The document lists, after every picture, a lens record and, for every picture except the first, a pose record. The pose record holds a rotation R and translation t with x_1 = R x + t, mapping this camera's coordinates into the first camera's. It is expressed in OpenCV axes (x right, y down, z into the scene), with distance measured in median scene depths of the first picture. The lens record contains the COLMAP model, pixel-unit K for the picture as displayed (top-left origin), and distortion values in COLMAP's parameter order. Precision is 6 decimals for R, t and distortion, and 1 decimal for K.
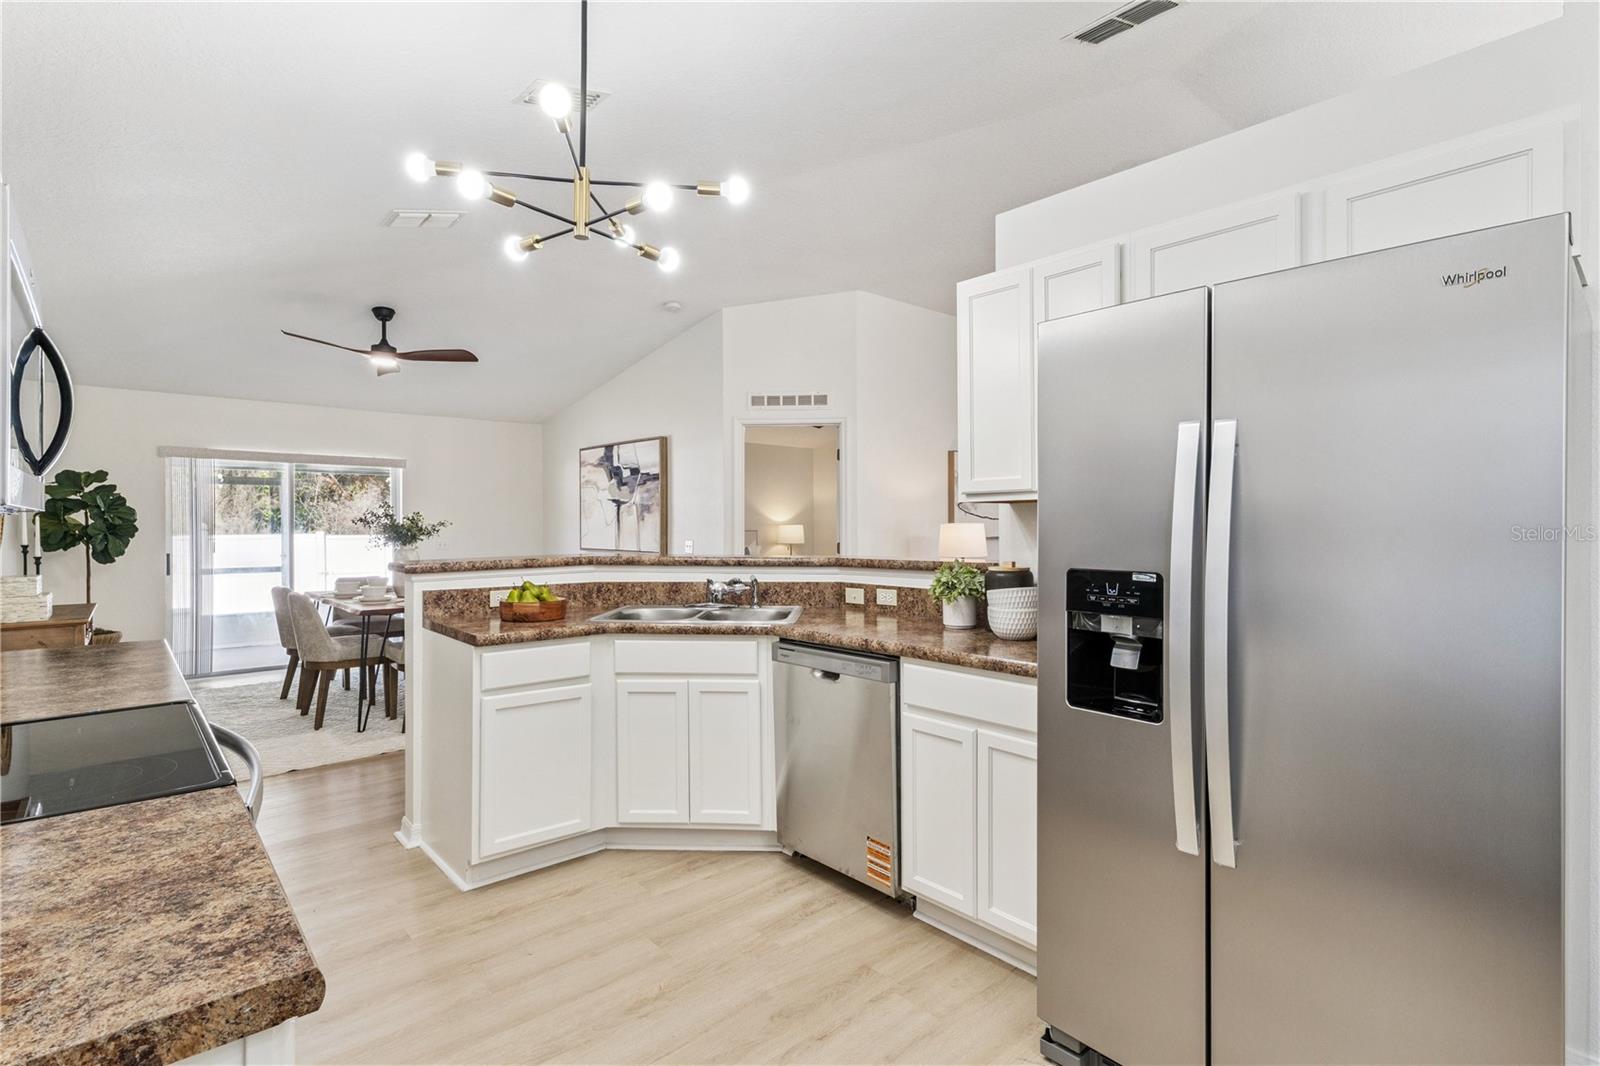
lens RADIAL K [[769.1, 0, 802.7], [0, 769.1, 528.4], [0, 0, 1]] dist [0.004622, 0.000798]
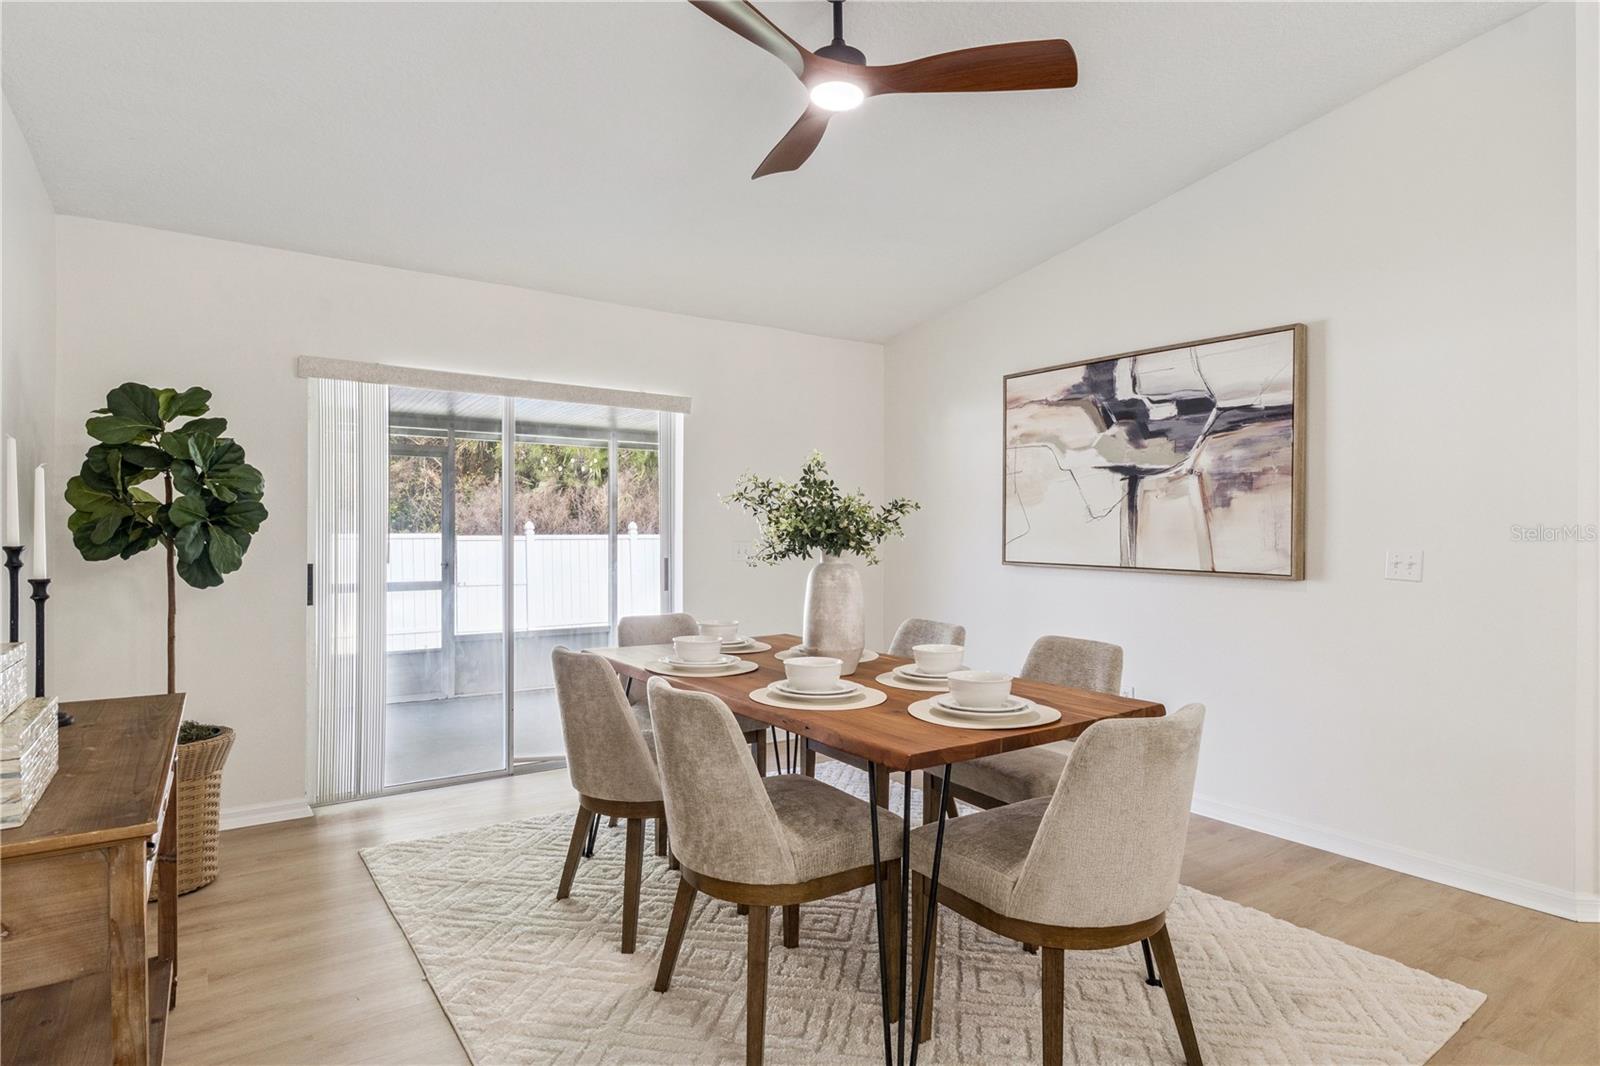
lens RADIAL K [[889.3, 0, 820.0], [0, 889.3, 537.3], [0, 0, 1]] dist [-0.006672, 0.003093]
pose [[0.992429, 0.009878, -0.122424, -0.476171], [-0.009372, 0.999945, 0.004709, 0.009643], [0.122463, -0.003526, 0.992467, 0.522579]]
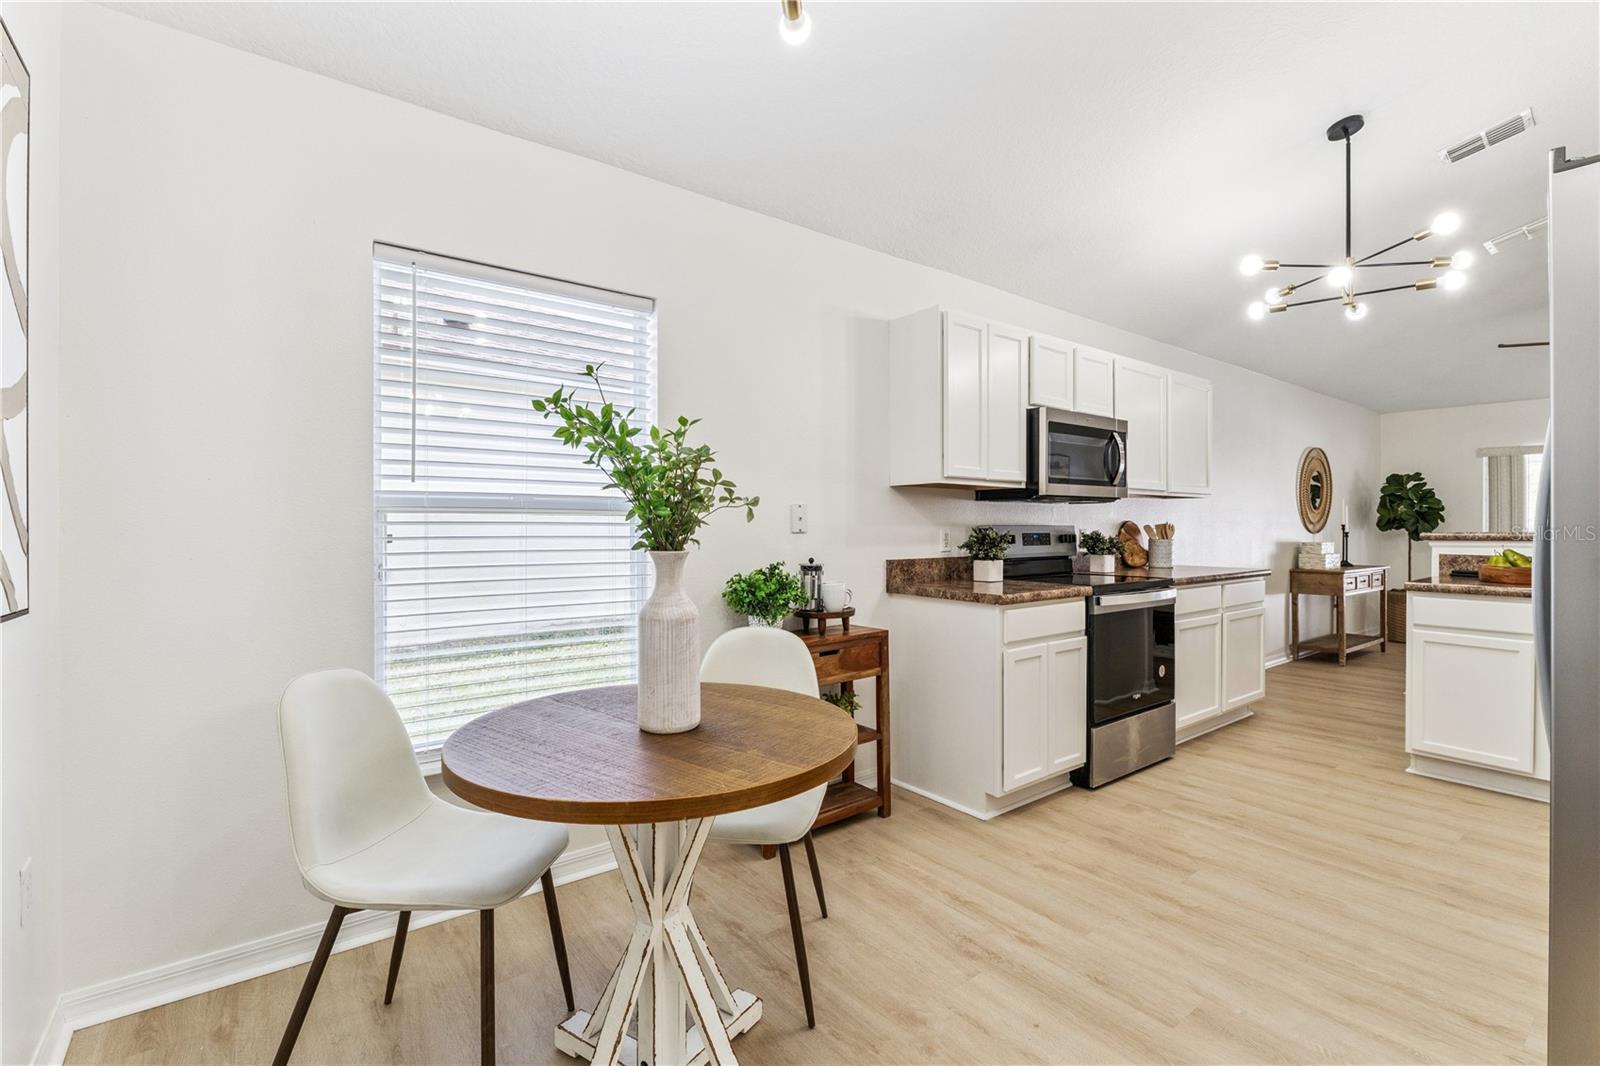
lens RADIAL K [[696.3, 0, 805.6], [0, 696.3, 525.9], [0, 0, 1]] dist [-0.002610, -0.000407]
pose [[-0.074325, 0.005509, -0.997219, 0.399462], [-0.004801, 0.999971, 0.005883, 0.017594], [0.997223, 0.005224, -0.074297, 0.017394]]
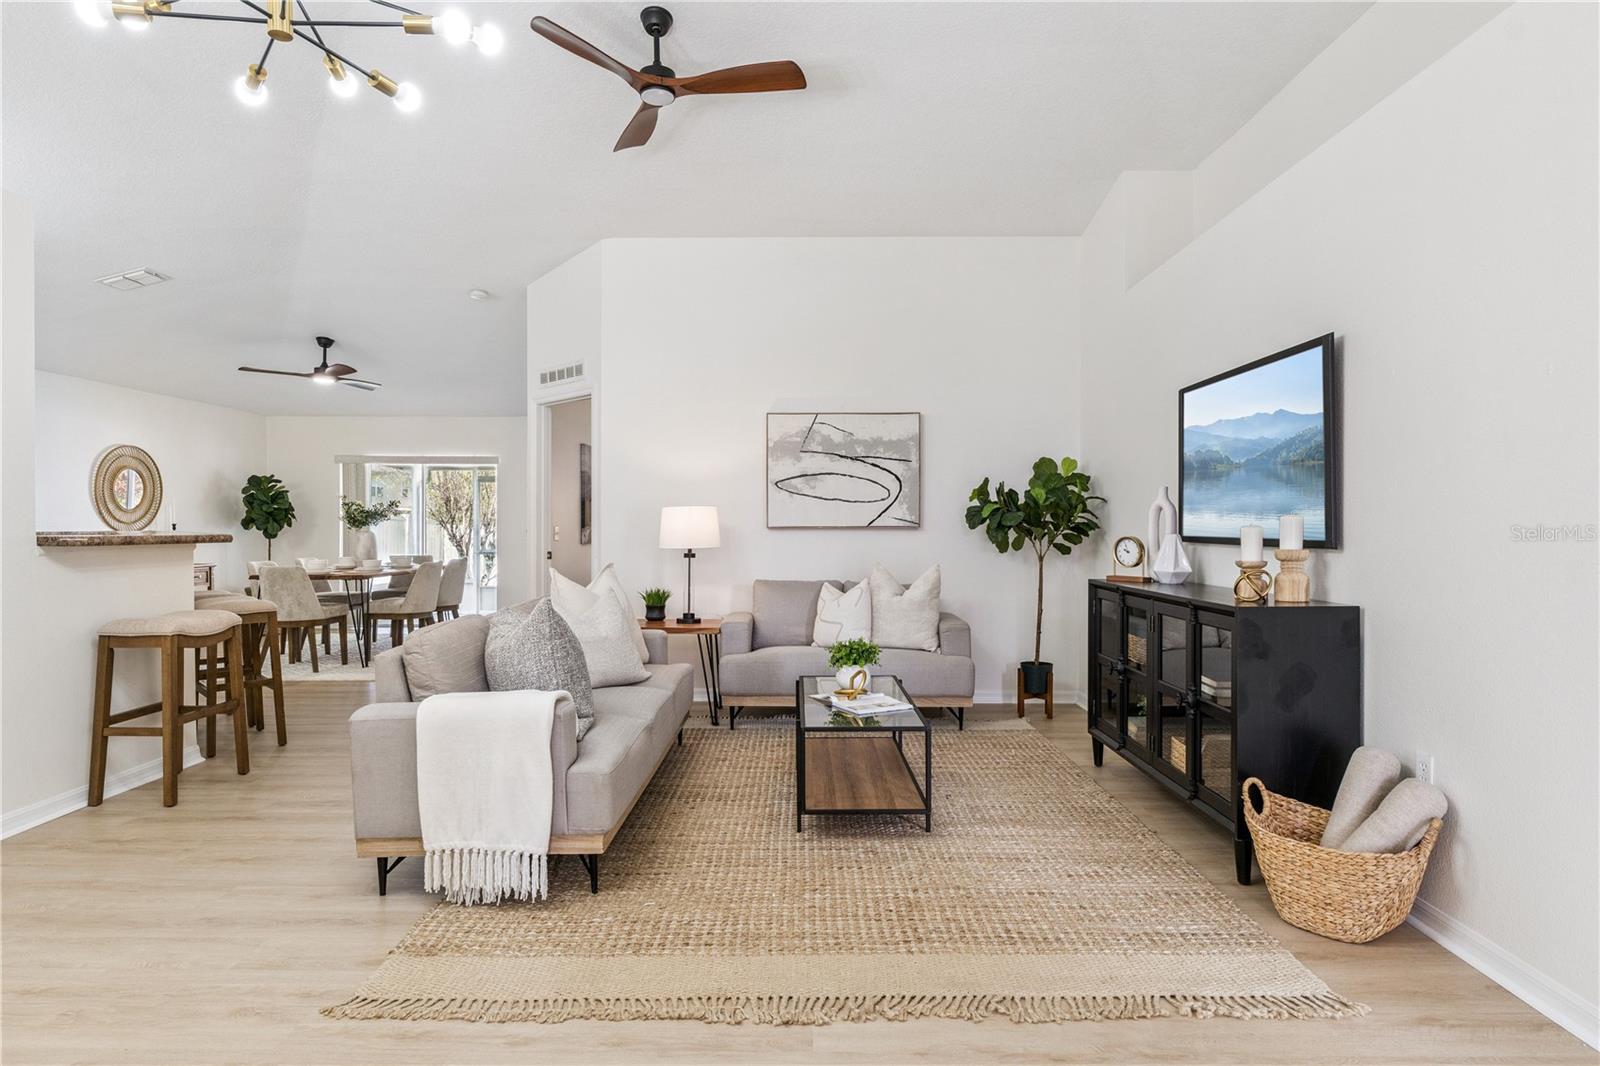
lens RADIAL K [[889.3, 0, 800.0], [0, 889.3, 536.3], [0, 0, 1]] dist [-0.006672, 0.003093]
pose [[0.748890, 0.014841, -0.662529, 0.953210], [-0.007347, 0.999874, 0.014093, 0.010082], [0.662654, -0.005686, 0.748904, 0.416192]]
